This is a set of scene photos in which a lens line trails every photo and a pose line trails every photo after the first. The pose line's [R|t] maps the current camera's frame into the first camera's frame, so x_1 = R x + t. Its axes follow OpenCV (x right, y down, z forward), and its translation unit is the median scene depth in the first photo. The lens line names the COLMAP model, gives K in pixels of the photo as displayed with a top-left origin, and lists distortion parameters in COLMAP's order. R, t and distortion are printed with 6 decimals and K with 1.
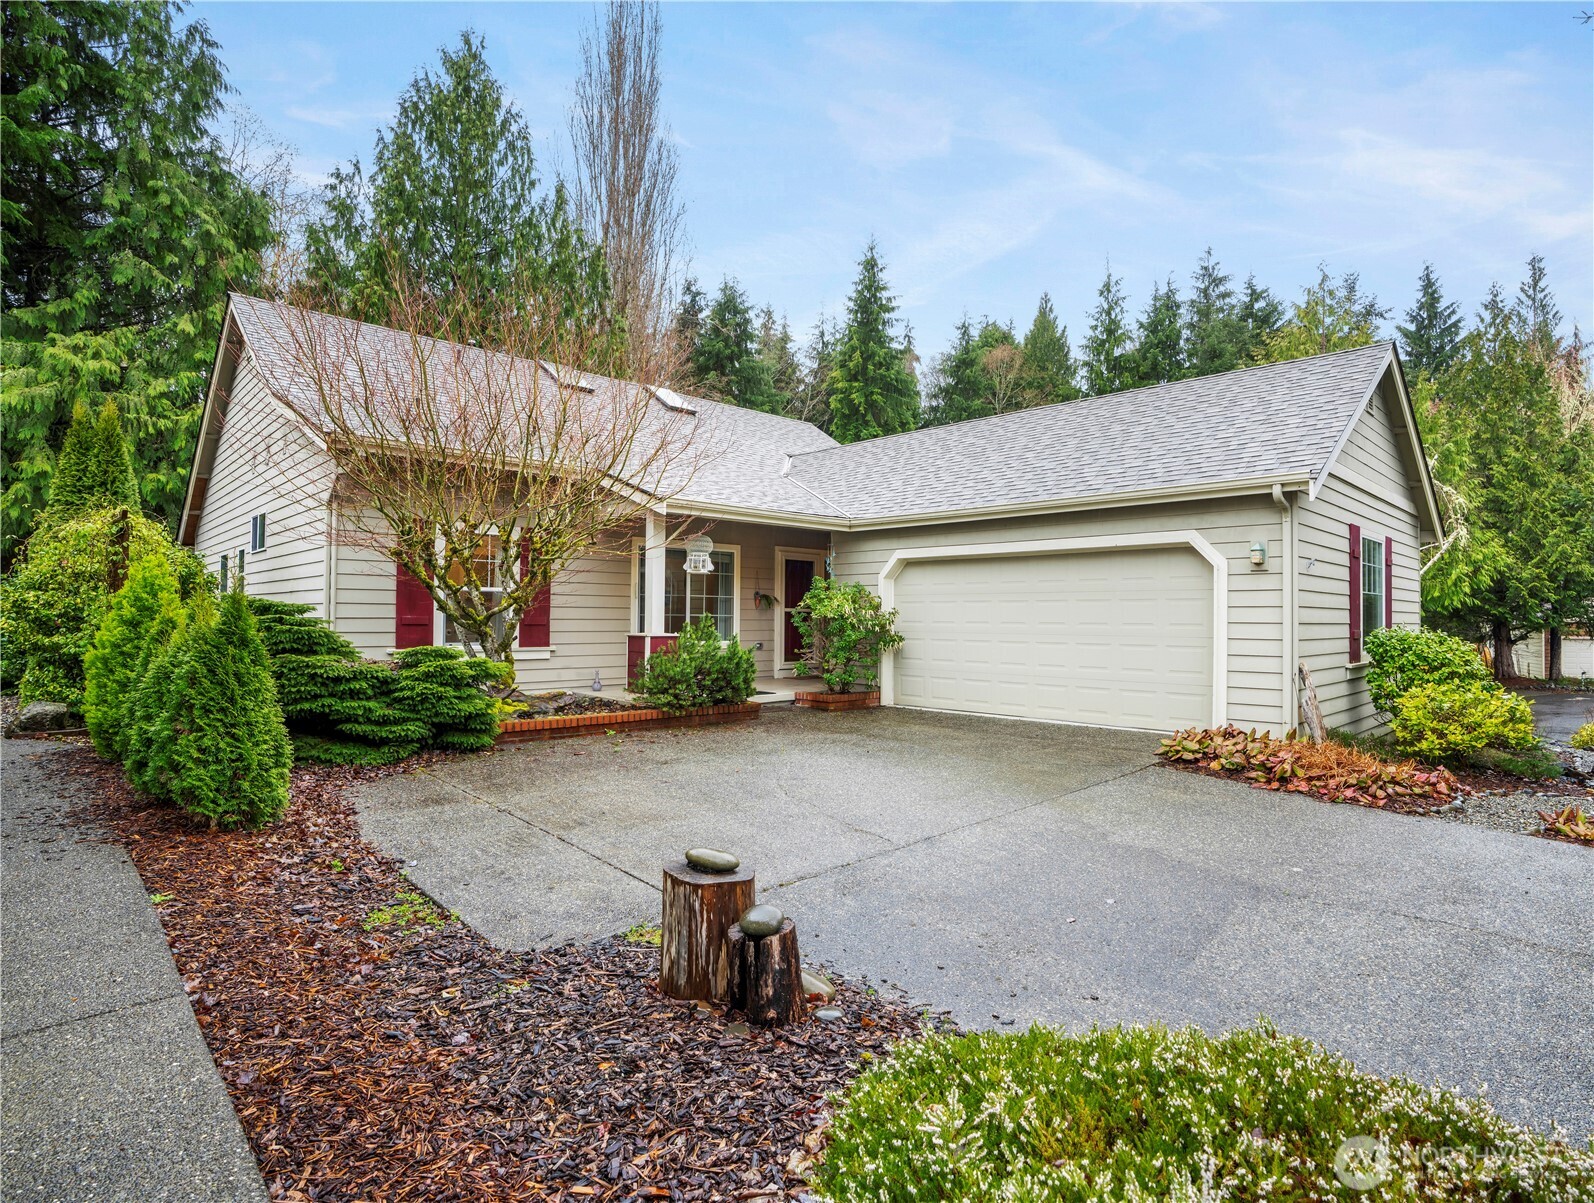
lens RADIAL K [[775.3, 0, 797.0], [0, 775.3, 601.5], [0, 0, 1]] dist [-0.001728, 0.015017]
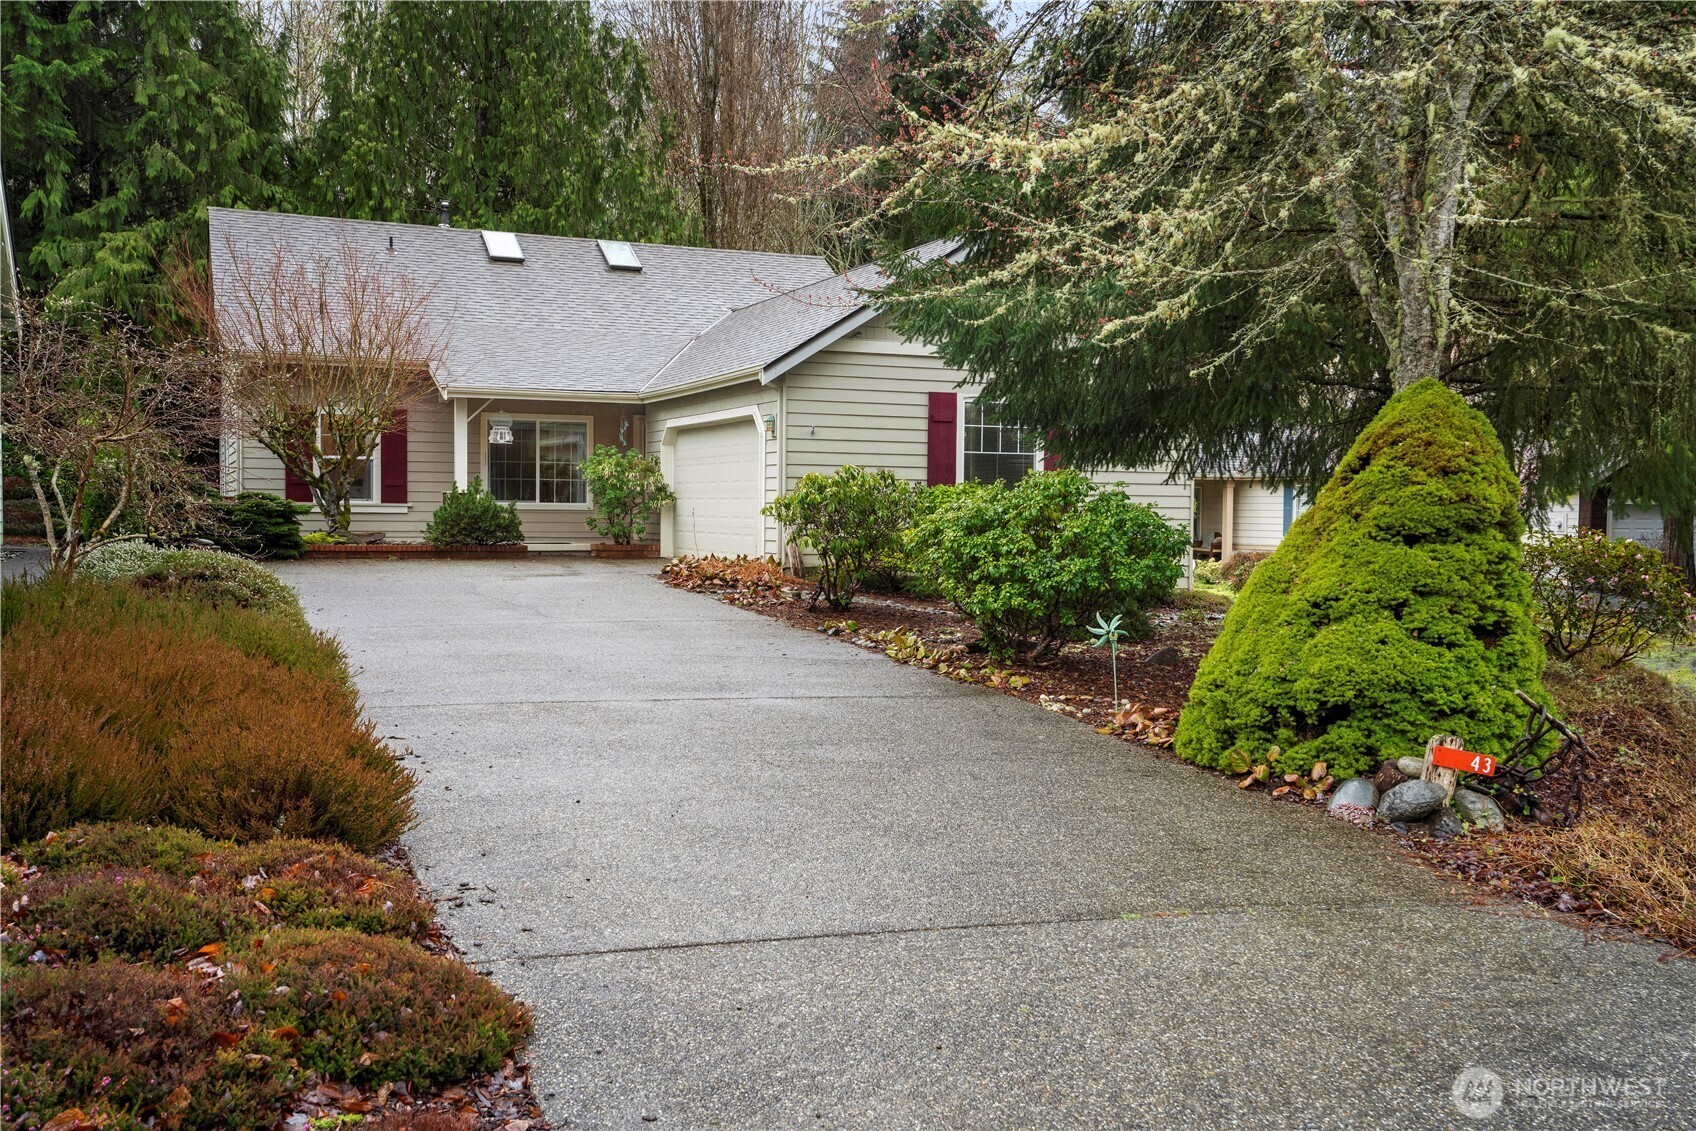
lens RADIAL K [[1673.2, 0, 848.0], [0, 1673.2, 565.5], [0, 0, 1]] dist [0.251449, 0.001438]
pose [[0.914340, 0.011145, -0.404795, 1.174655], [0.007441, 0.998990, 0.044312, 0.033889], [0.404880, -0.043528, 0.913333, -0.996720]]
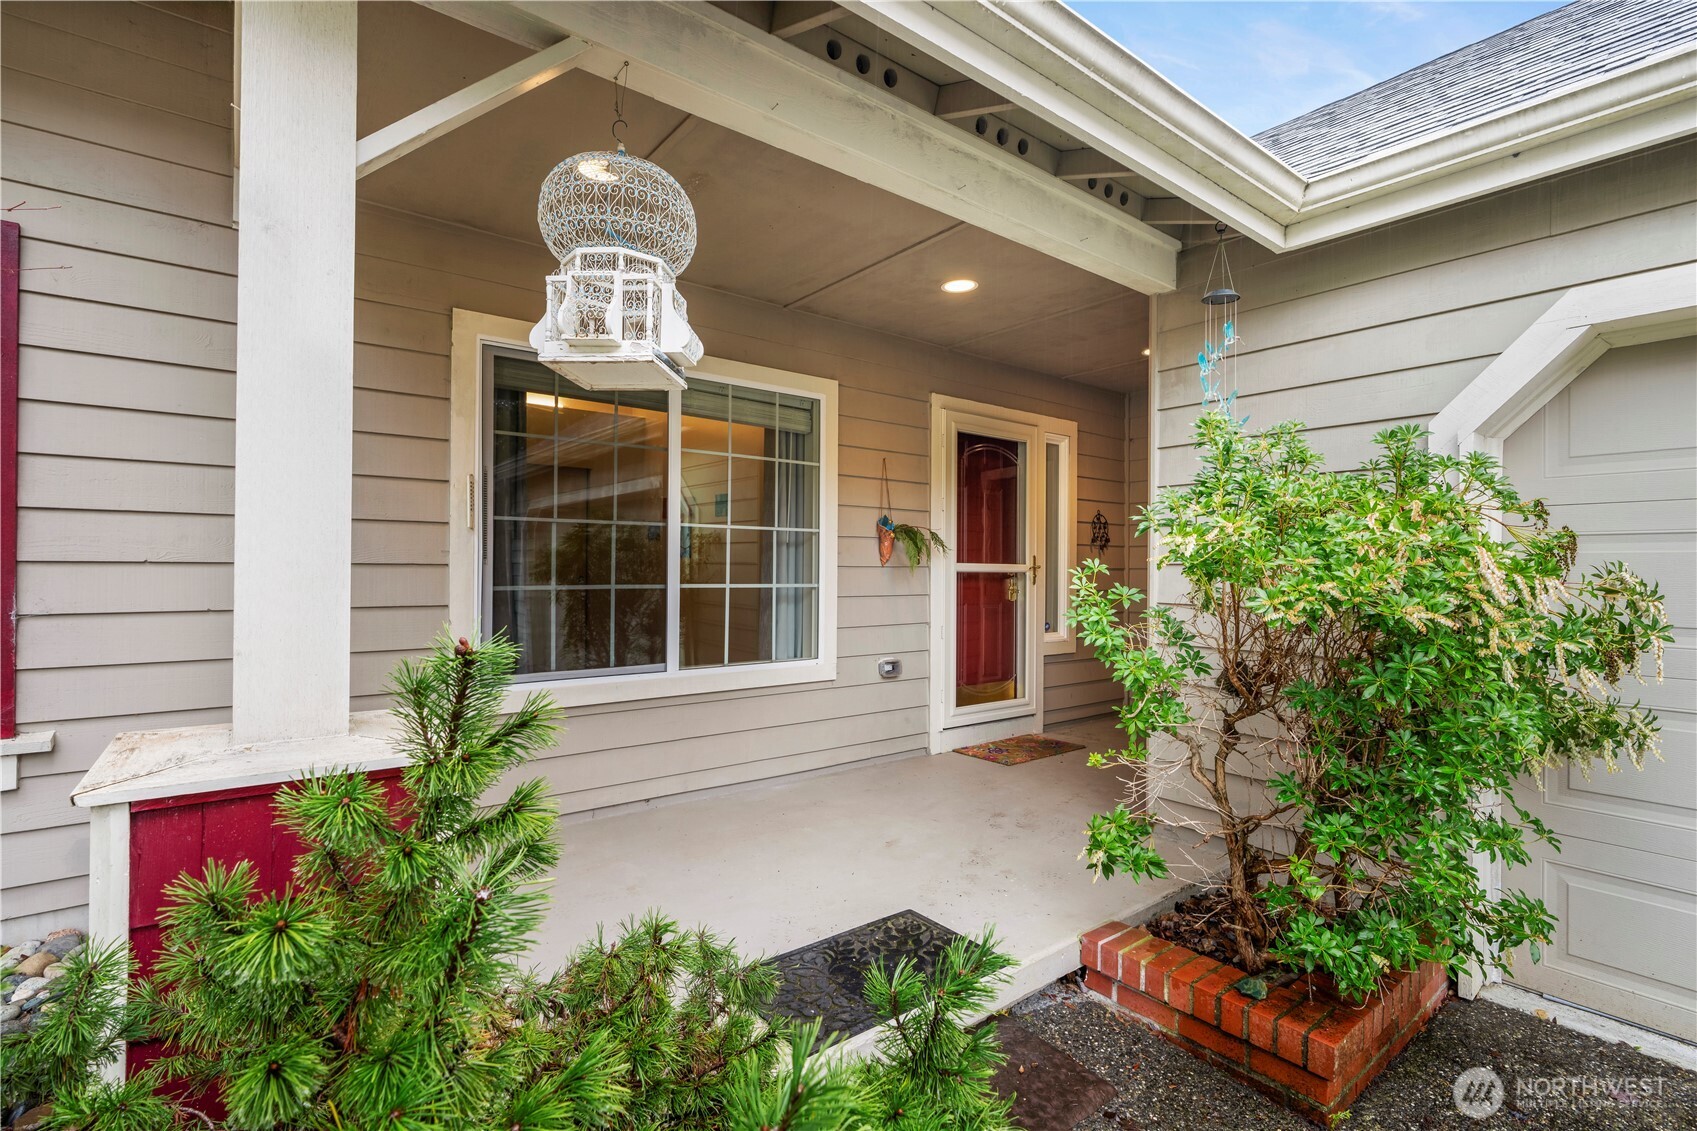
lens RADIAL K [[783.3, 0, 848.5], [0, 783.3, 565.5], [0, 0, 1]] dist [-0.001793, -0.000309]
pose [[0.997816, -0.008118, -0.065548, -0.045052], [0.009081, 0.999855, 0.014409, 0.005060], [0.065422, -0.014973, 0.997745, 0.638633]]
